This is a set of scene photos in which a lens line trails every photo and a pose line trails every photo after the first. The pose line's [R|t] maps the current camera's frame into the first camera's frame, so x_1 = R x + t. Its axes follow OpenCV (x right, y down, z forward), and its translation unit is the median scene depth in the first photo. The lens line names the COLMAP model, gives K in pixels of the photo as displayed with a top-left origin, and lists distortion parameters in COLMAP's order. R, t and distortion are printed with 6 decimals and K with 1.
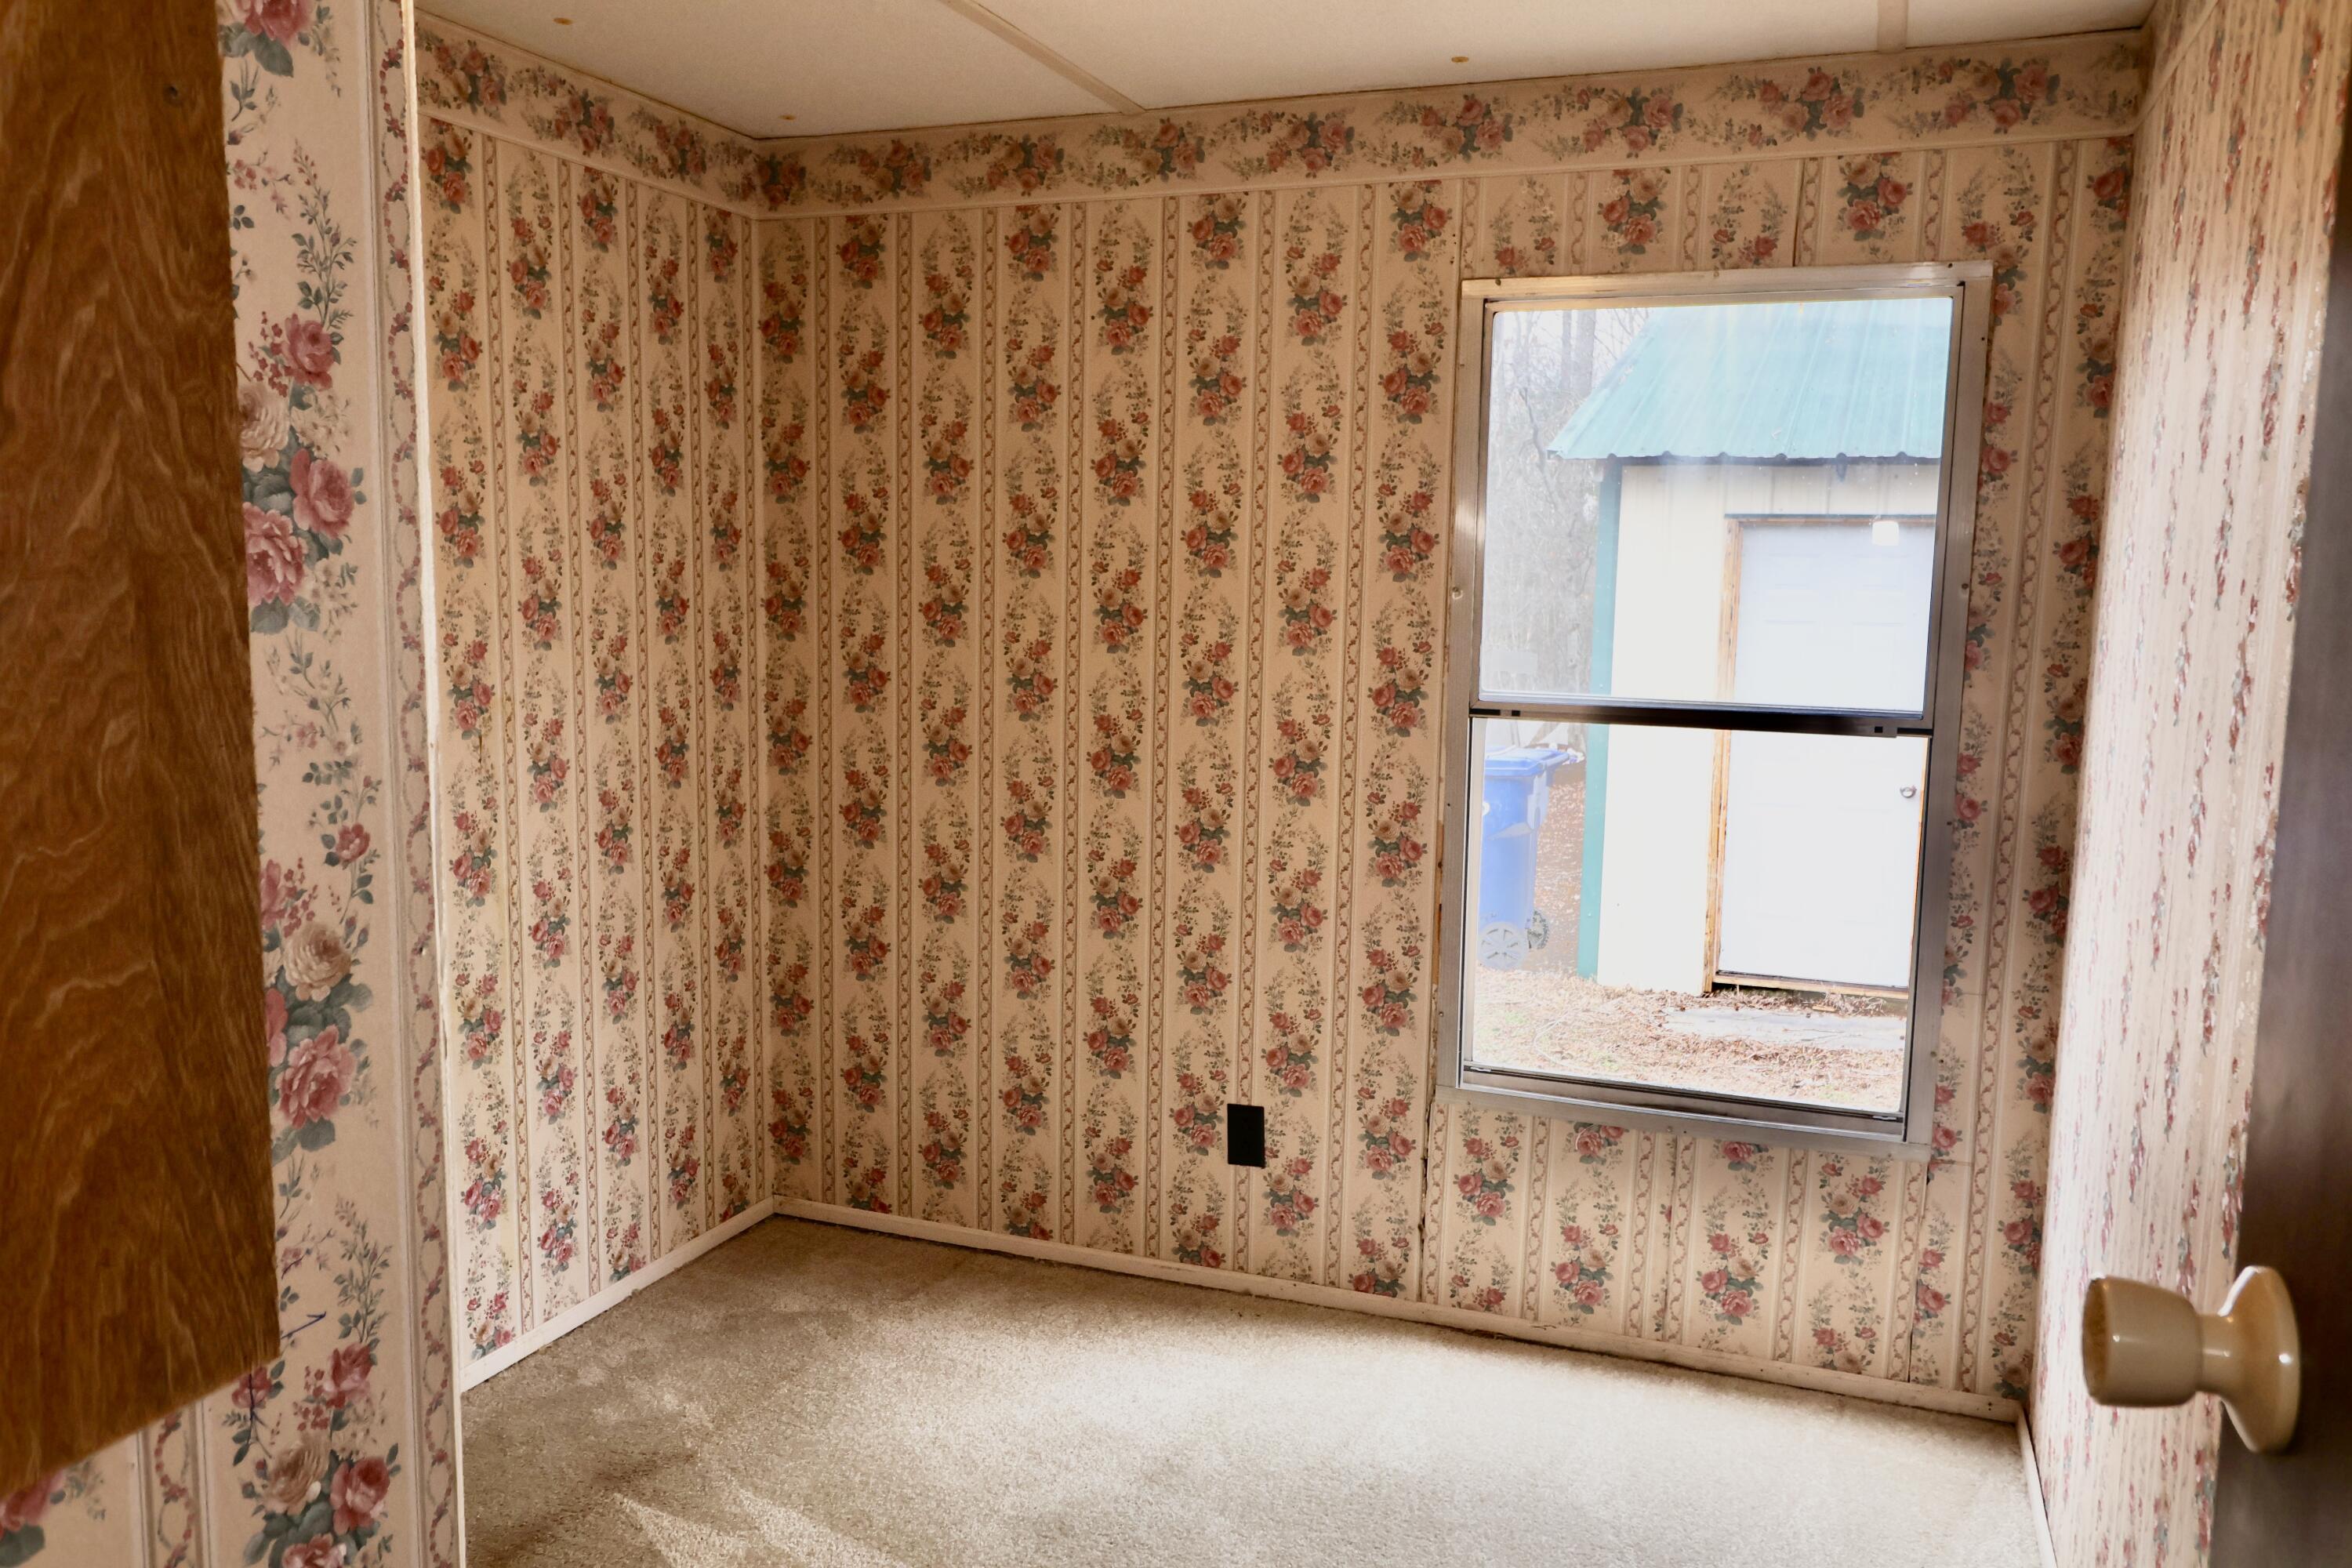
lens RADIAL K [[1832.7, 0, 1180.1], [0, 1832.7, 789.7], [0, 0, 1]] dist [0.014191, -0.006172]
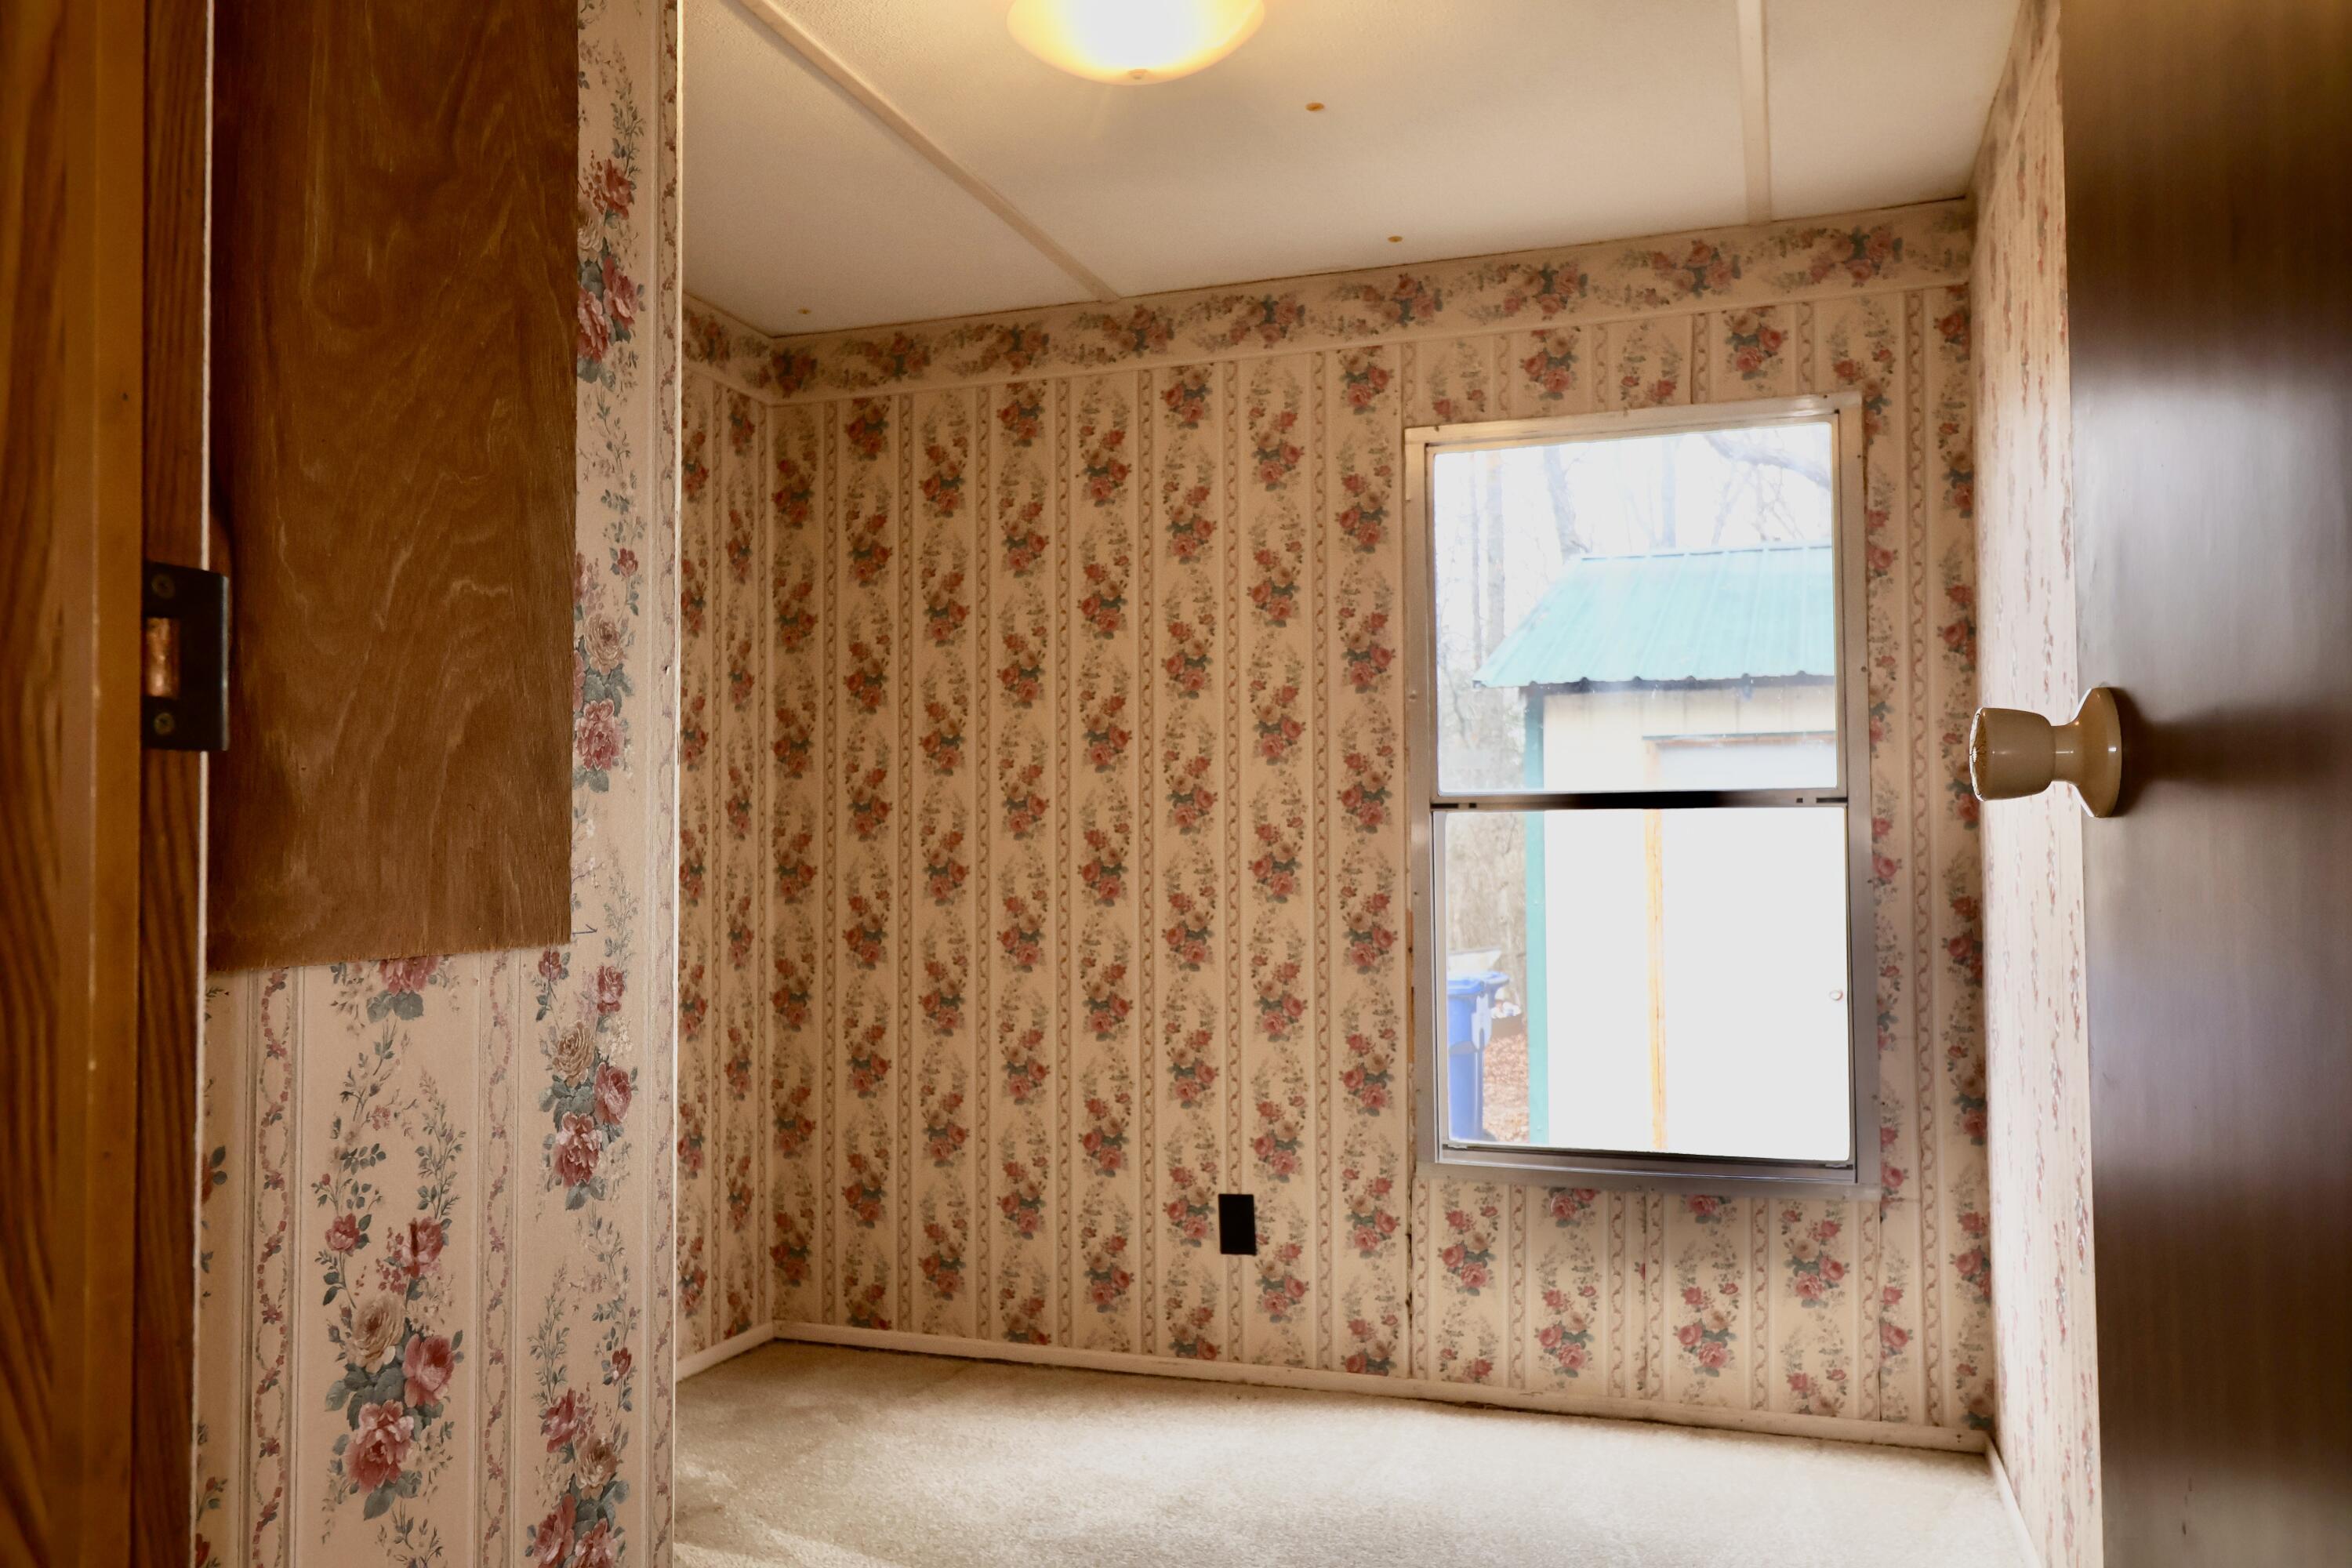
lens RADIAL K [[1832.7, 0, 1171.2], [0, 1832.7, 784.5], [0, 0, 1]] dist [0.014191, -0.006172]
pose [[0.999105, -0.021633, 0.036354, -0.036665], [0.027489, 0.985196, -0.169215, 0.125512], [-0.032155, 0.170062, 0.984909, -0.077362]]
